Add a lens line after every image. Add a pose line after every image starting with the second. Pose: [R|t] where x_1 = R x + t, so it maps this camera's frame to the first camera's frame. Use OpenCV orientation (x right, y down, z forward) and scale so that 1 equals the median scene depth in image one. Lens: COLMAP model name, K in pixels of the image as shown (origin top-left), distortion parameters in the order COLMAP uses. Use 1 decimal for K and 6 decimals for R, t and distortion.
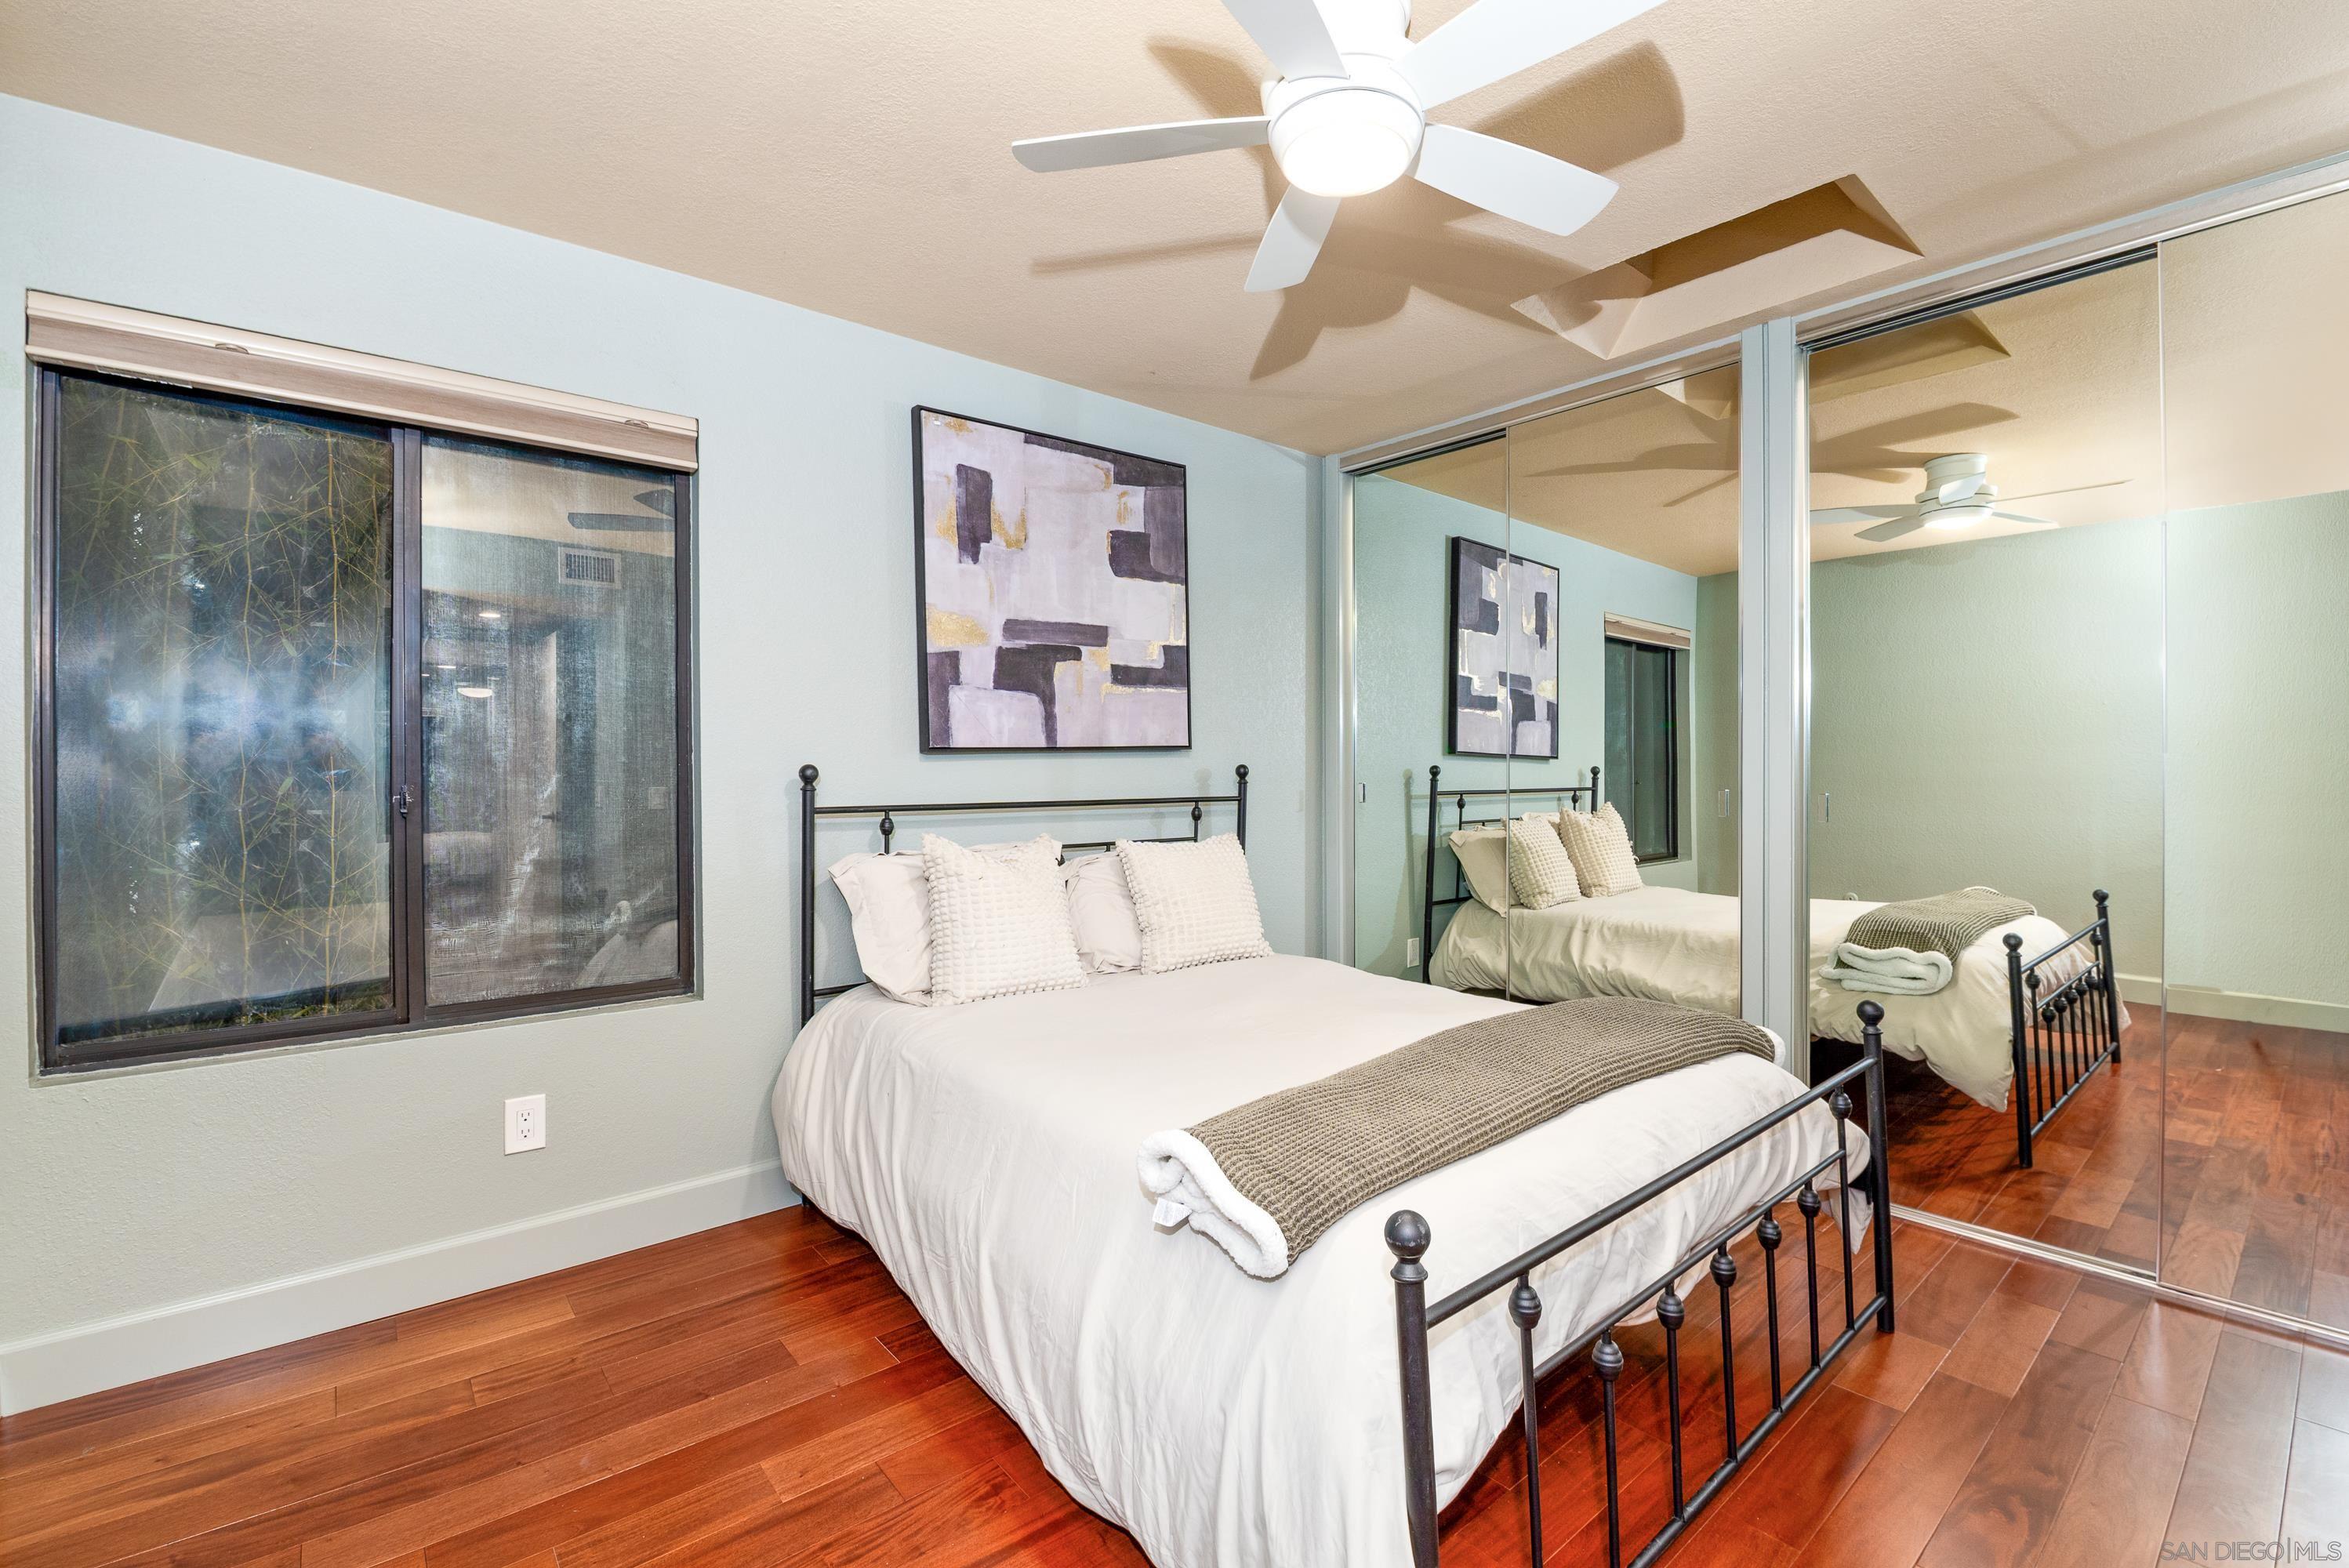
lens RADIAL K [[1022.9, 0, 1176.8], [0, 1022.9, 758.4], [0, 0, 1]] dist [-0.000156, -0.020590]
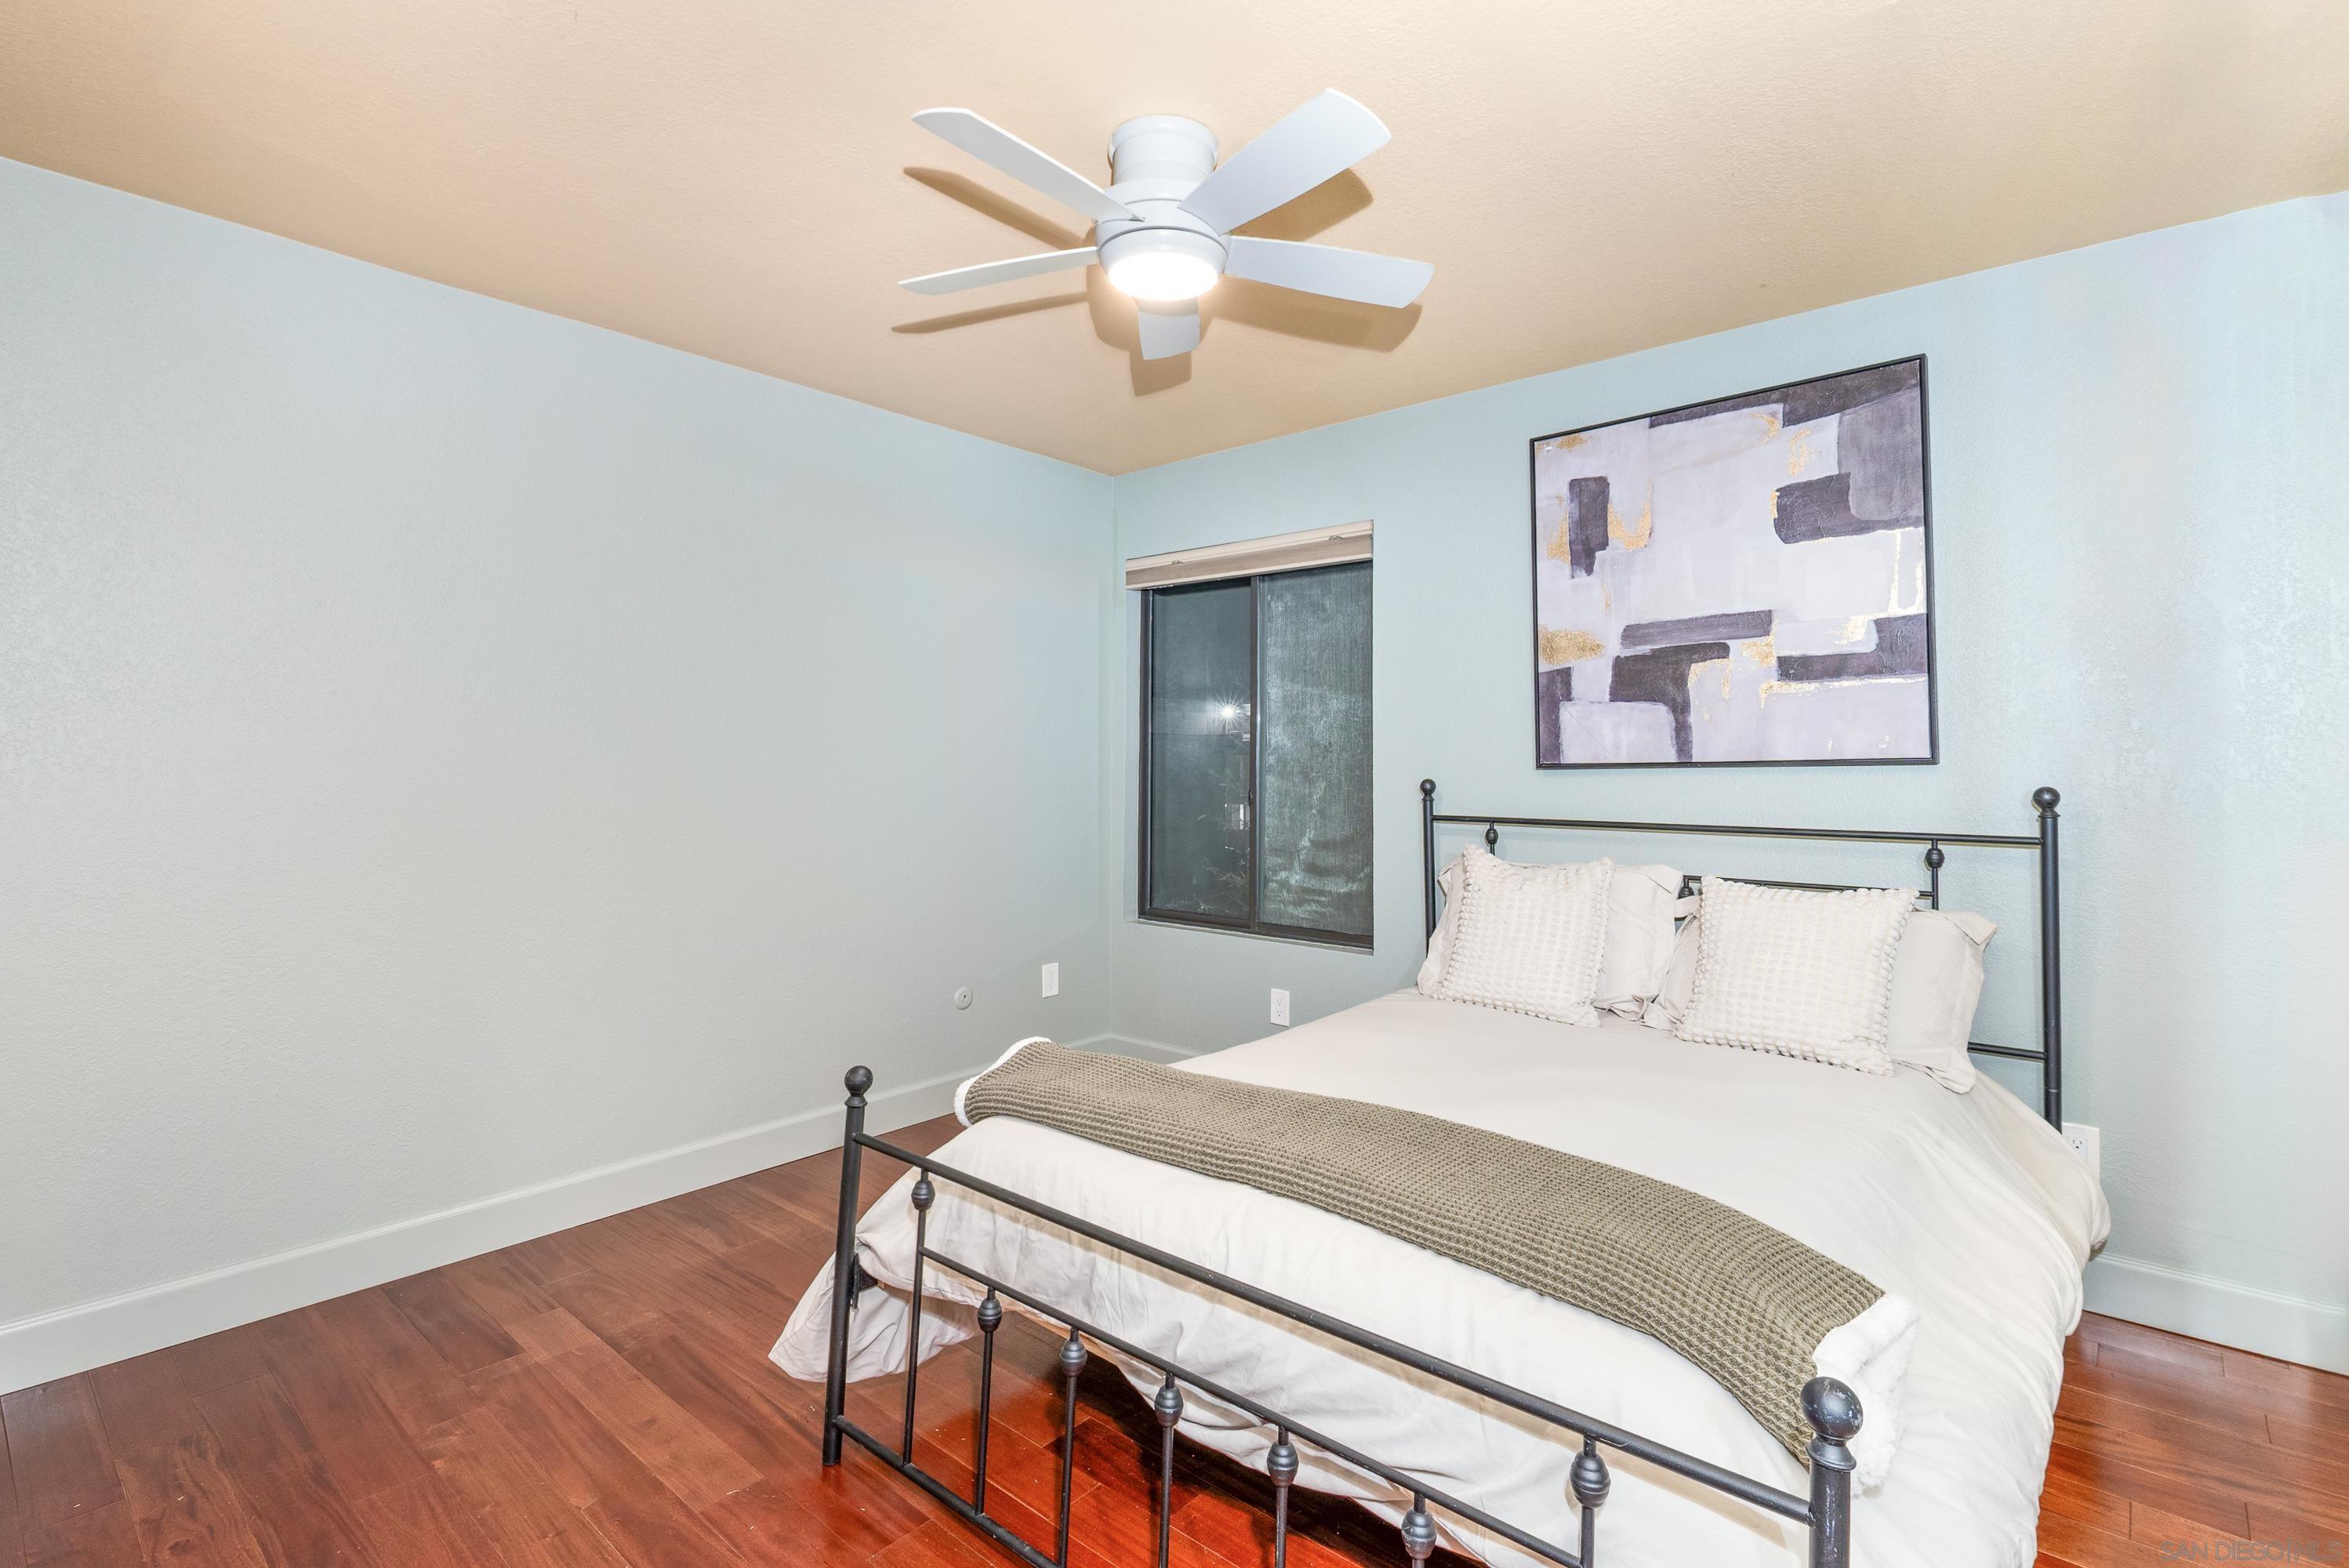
lens RADIAL K [[1044.1, 0, 1212.0], [0, 1044.1, 755.8], [0, 0, 1]] dist [-0.002256, -0.010409]
pose [[0.178241, -0.012253, -0.983911, 0.696286], [-0.004860, 0.999899, -0.013333, -0.002863], [0.983975, 0.007159, 0.178163, 0.456879]]
